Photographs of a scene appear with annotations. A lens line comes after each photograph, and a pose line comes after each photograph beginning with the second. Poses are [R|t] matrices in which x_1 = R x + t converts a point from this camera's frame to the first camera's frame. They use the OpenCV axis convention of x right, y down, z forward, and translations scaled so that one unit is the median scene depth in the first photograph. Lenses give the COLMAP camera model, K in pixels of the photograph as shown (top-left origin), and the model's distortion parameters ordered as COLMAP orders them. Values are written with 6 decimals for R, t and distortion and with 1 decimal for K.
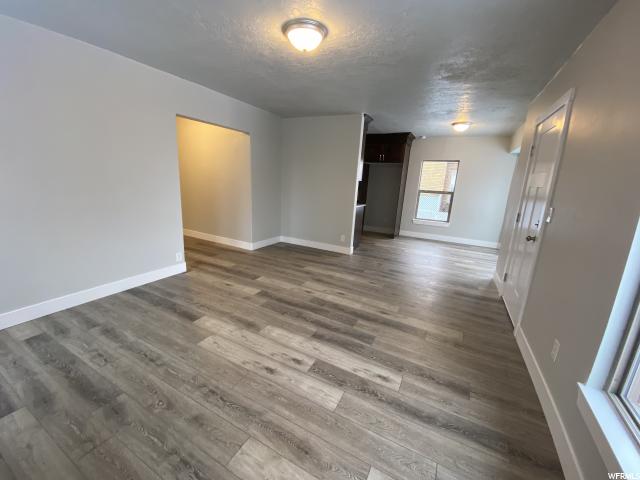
lens RADIAL K [[260.0, 0, 318.9], [0, 260.0, 238.3], [0, 0, 1]] dist [-0.003452, -0.010176]
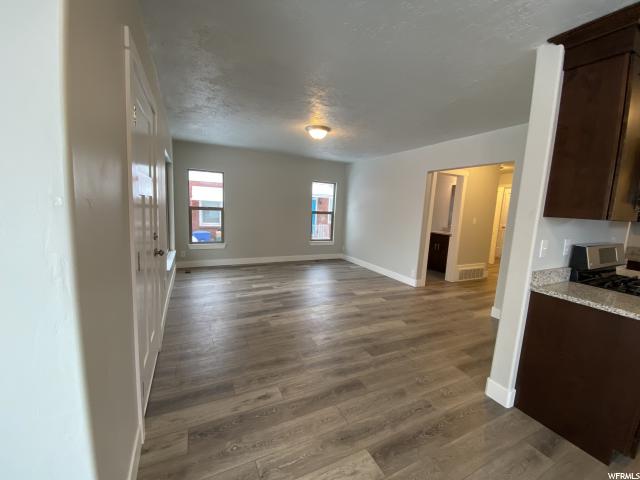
lens RADIAL K [[260.0, 0, 319.7], [0, 260.0, 237.7], [0, 0, 1]] dist [-0.003452, -0.010176]
pose [[-0.592162, 0.015182, -0.805676, 0.887549], [-0.259991, 0.942754, 0.208855, -0.277578], [0.762725, 0.333144, -0.554316, 1.401203]]
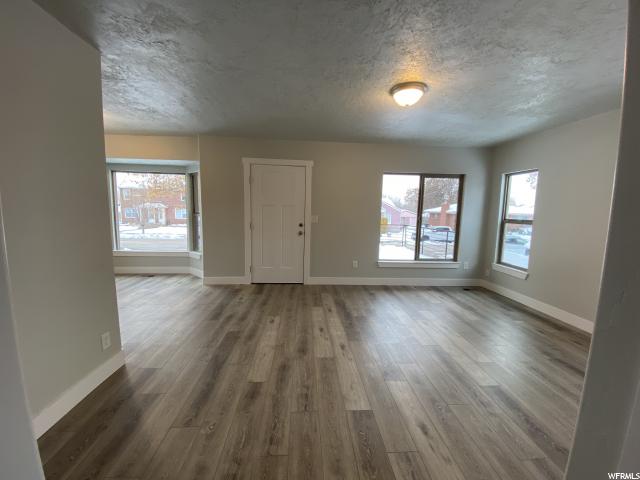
lens RADIAL K [[260.0, 0, 318.8], [0, 260.0, 237.8], [0, 0, 1]] dist [-0.003452, -0.010176]
pose [[-0.512506, -0.176688, 0.840309, -0.588755], [0.140396, 0.948190, 0.284999, -0.336634], [-0.847128, 0.264040, -0.461147, 1.279760]]
